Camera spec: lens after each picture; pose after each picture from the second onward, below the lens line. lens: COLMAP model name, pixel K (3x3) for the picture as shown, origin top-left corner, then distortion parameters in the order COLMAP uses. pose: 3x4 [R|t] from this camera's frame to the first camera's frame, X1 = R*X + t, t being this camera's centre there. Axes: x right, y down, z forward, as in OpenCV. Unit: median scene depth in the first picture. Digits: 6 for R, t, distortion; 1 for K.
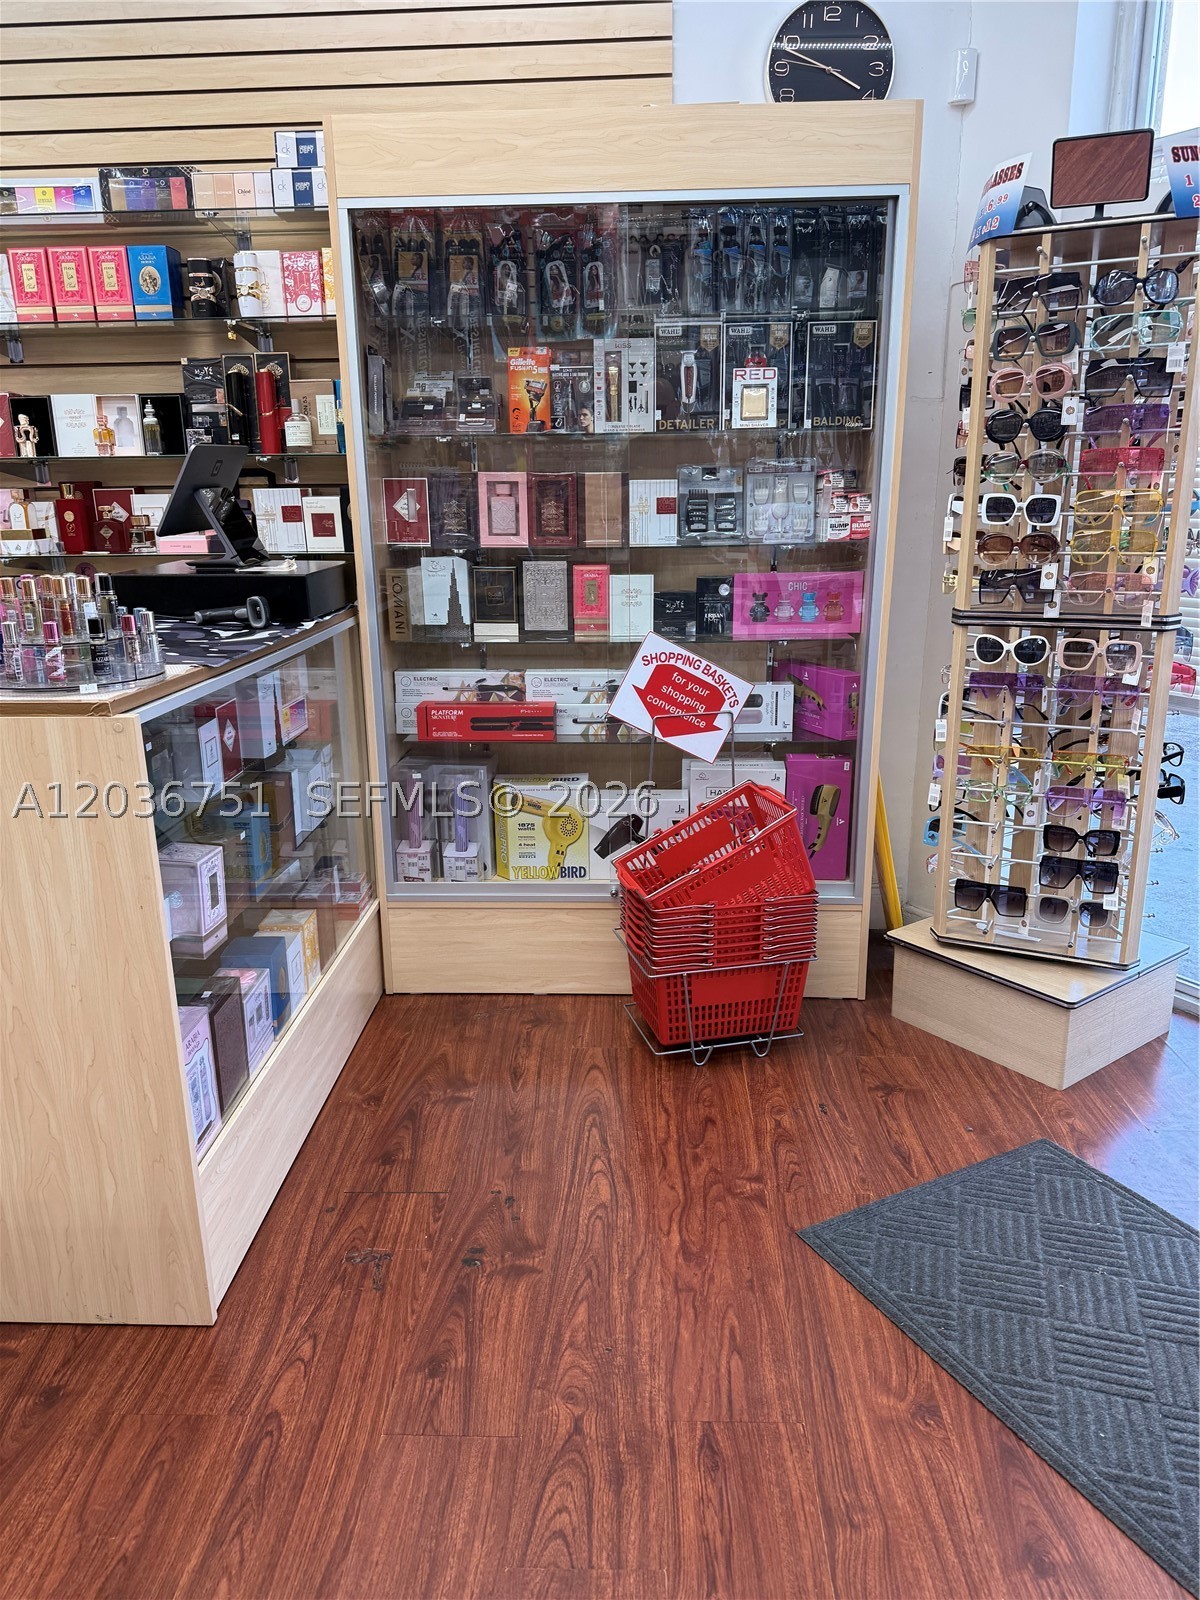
lens RADIAL K [[1113.9, 0, 593.7], [0, 1113.9, 821.3], [0, 0, 1]] dist [0.065809, -0.101090]
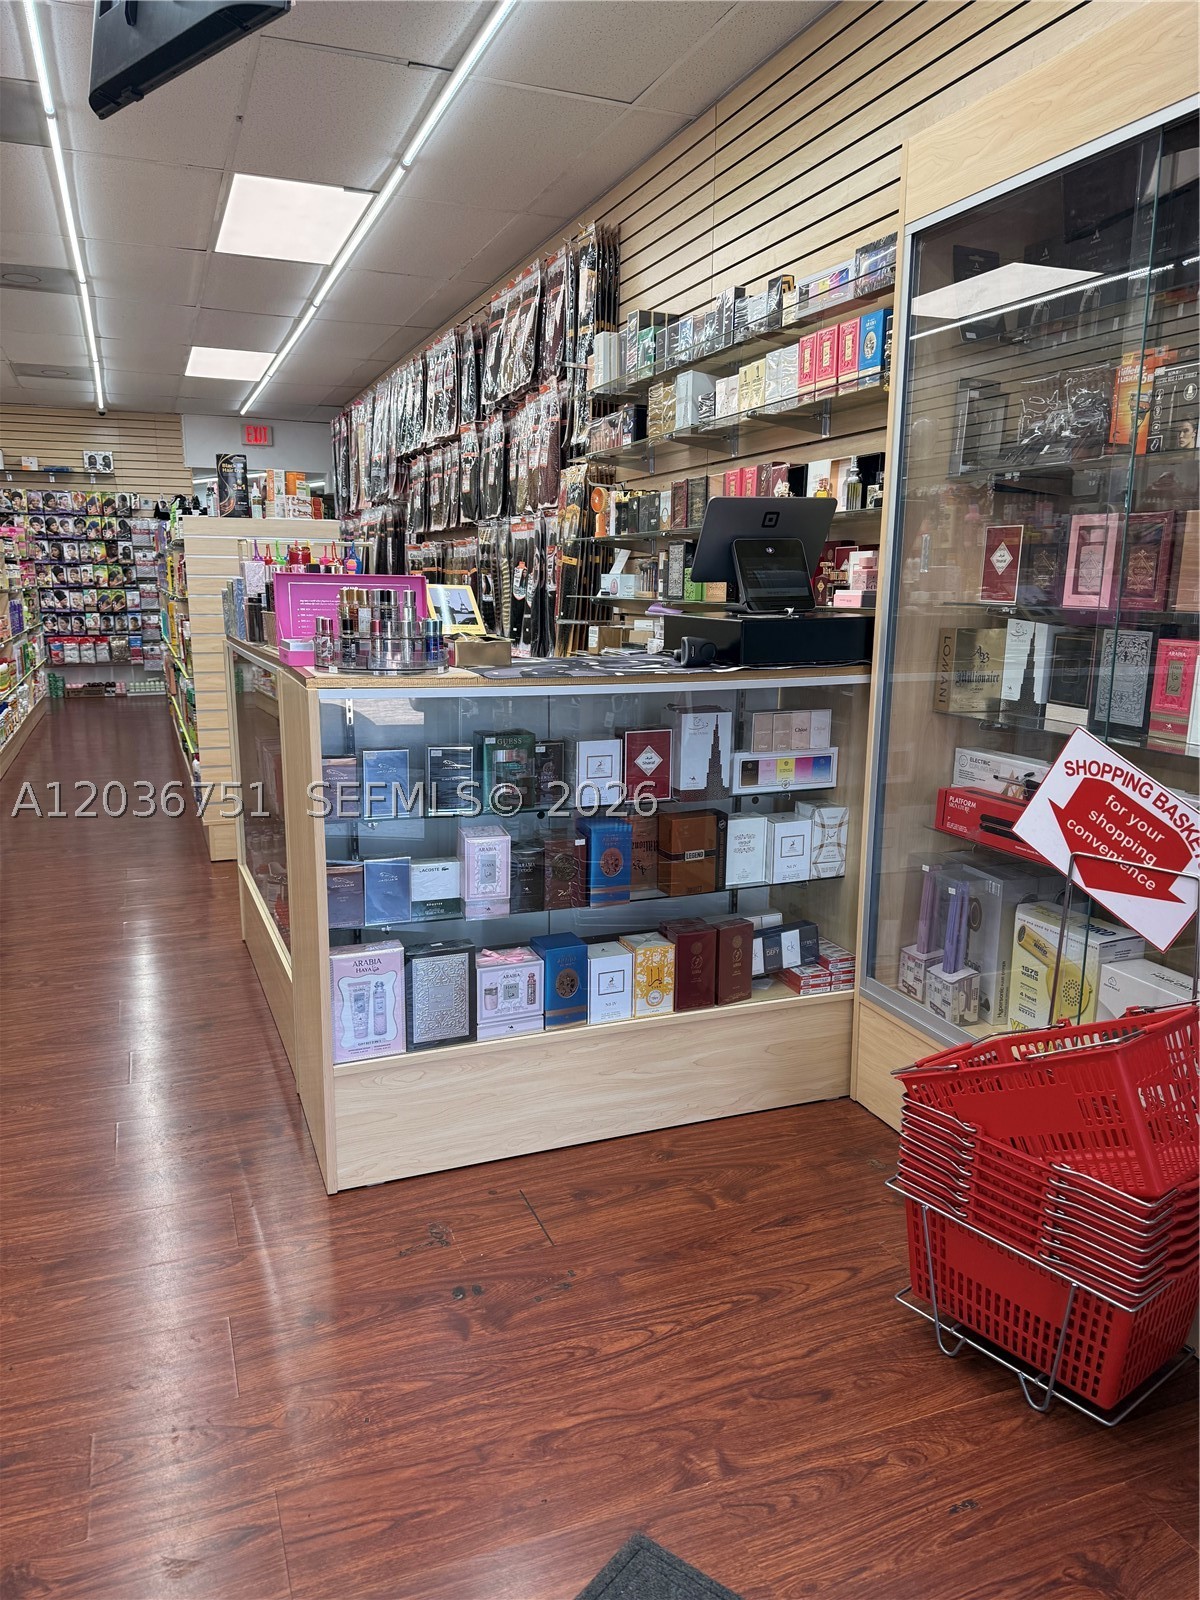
lens RADIAL K [[1113.9, 0, 593.7], [0, 1113.9, 821.3], [0, 0, 1]] dist [0.065809, -0.101090]
pose [[0.387560, 0.207660, -0.898151, 0.549269], [-0.276519, 0.955620, 0.101627, -0.099713], [0.879395, 0.208969, 0.427782, 0.439783]]
